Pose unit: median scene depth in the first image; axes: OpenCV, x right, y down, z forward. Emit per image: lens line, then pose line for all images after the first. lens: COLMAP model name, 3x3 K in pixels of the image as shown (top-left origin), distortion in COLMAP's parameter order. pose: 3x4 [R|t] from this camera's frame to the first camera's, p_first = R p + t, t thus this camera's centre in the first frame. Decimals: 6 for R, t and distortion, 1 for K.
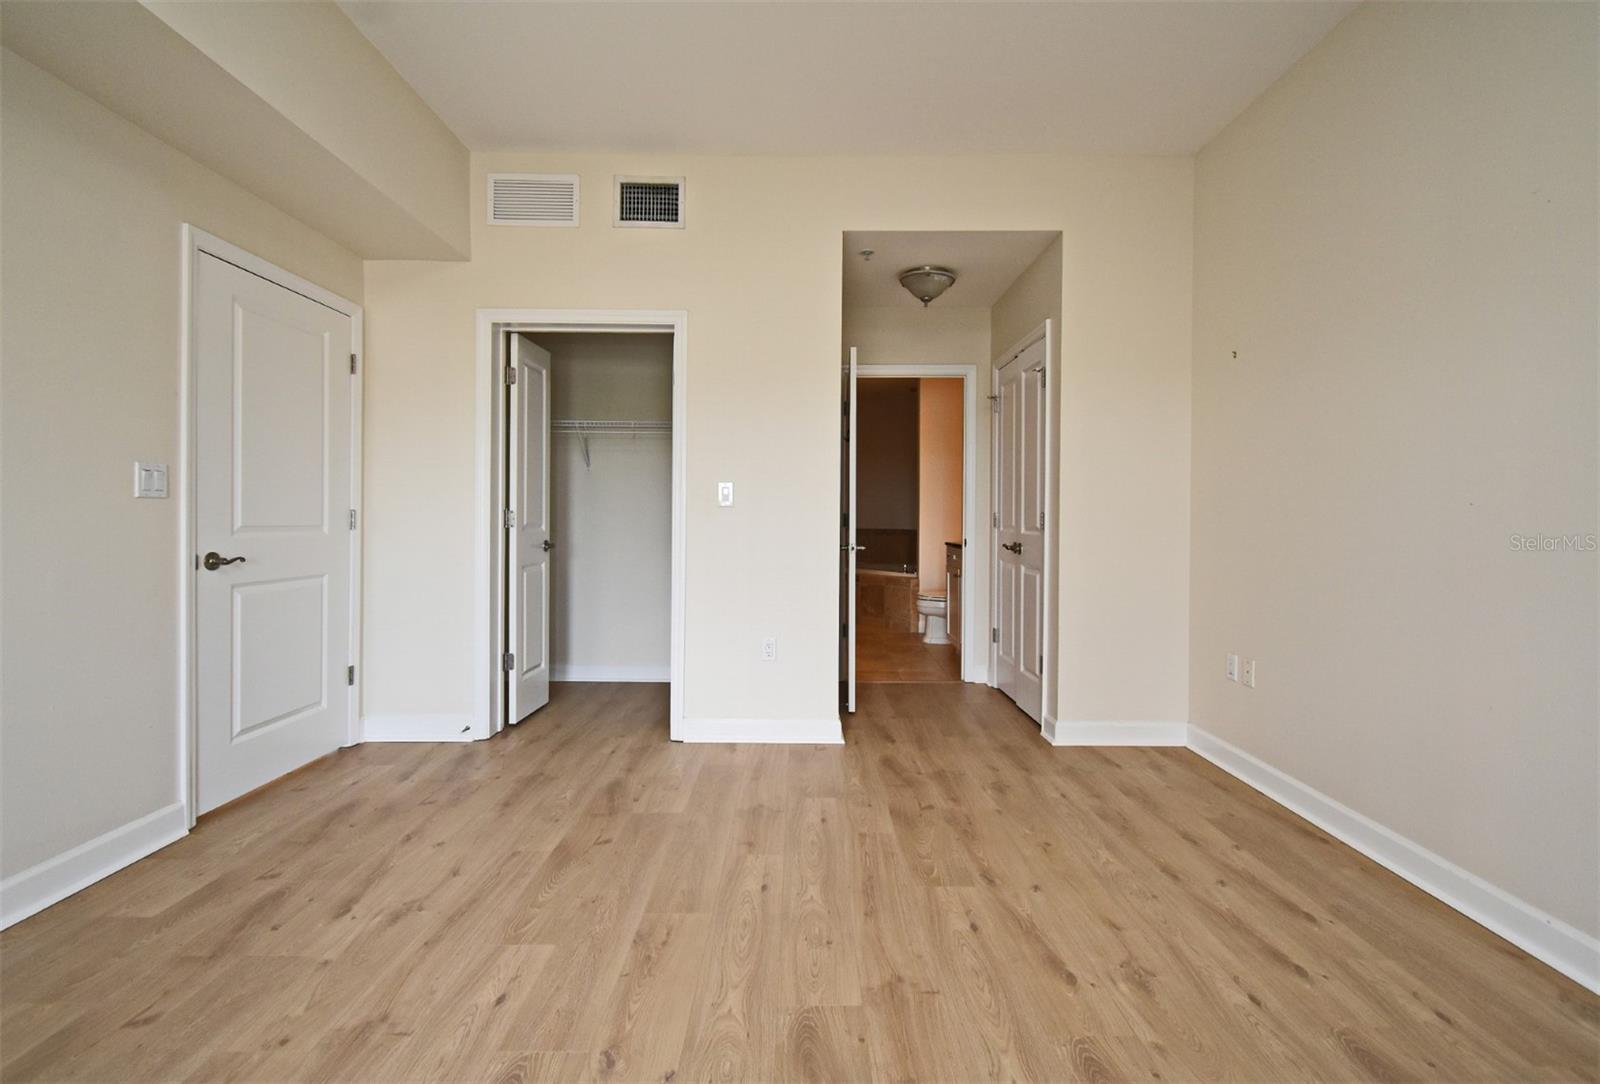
lens RADIAL K [[708.6, 0, 800.4], [0, 708.6, 521.9], [0, 0, 1]] dist [0.002973, 0.000008]
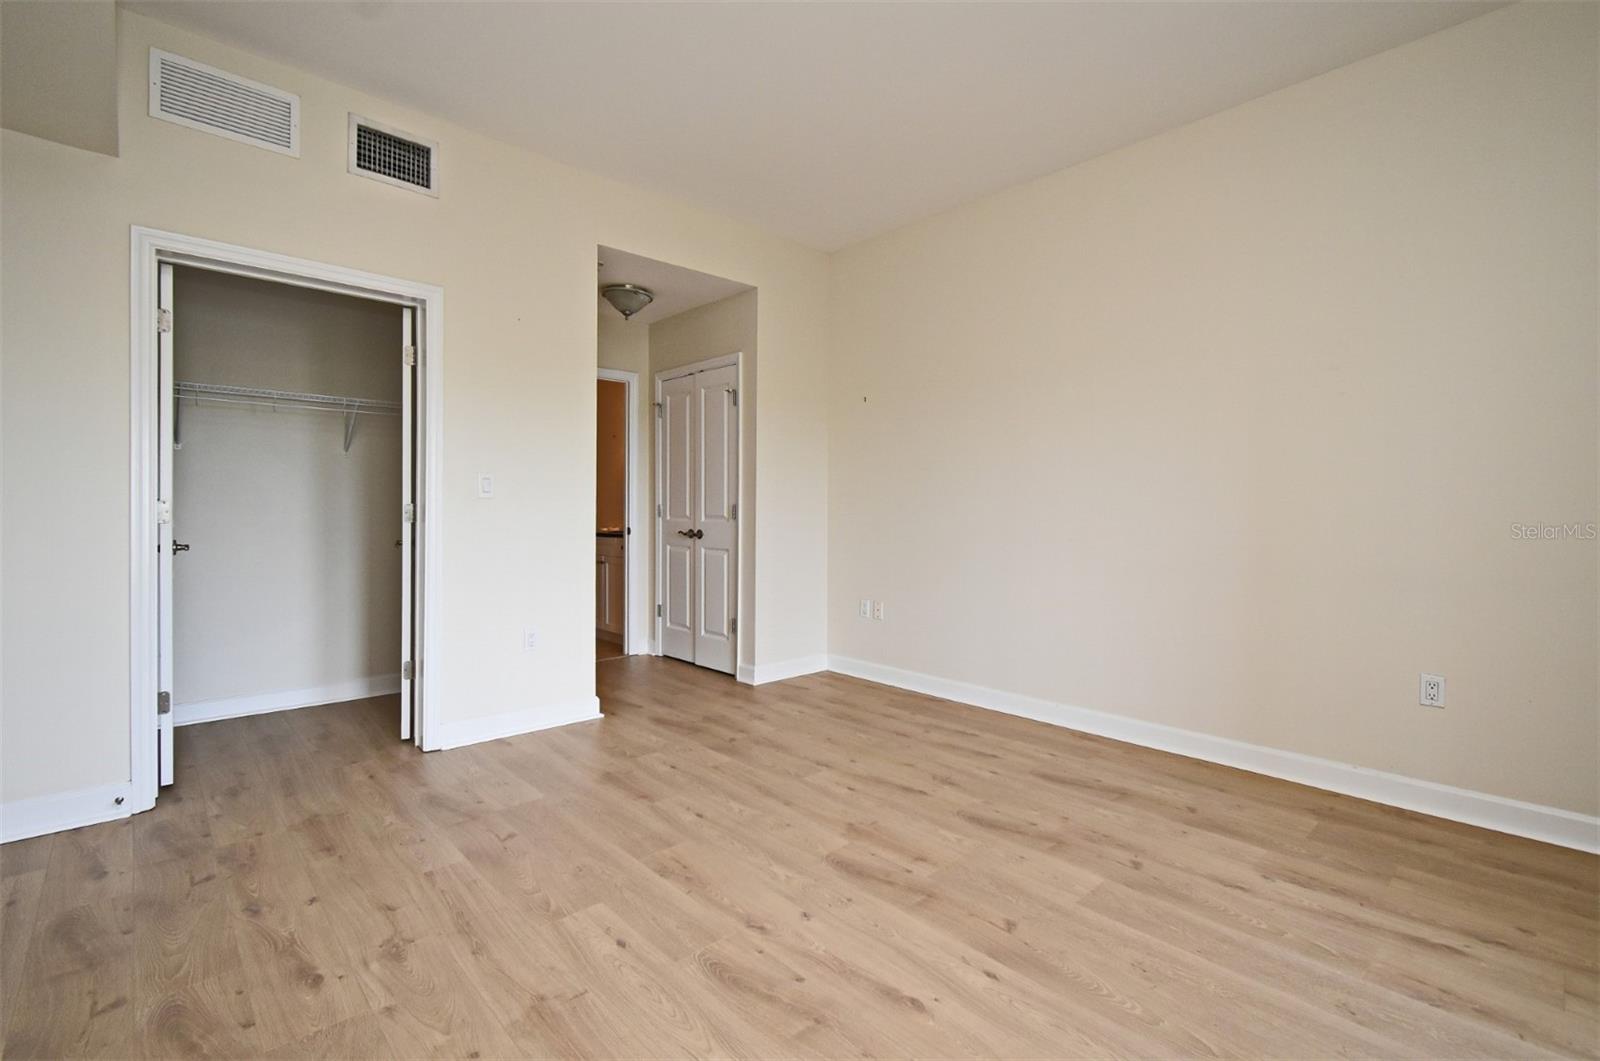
lens RADIAL K [[703.7, 0, 799.7], [0, 703.7, 512.3], [0, 0, 1]] dist [-0.000419, -0.000479]
pose [[0.737749, -0.004690, 0.675059, -0.533419], [0.005992, 0.999982, 0.000399, 0.000612], [-0.675049, 0.003750, 0.737764, 0.000083]]
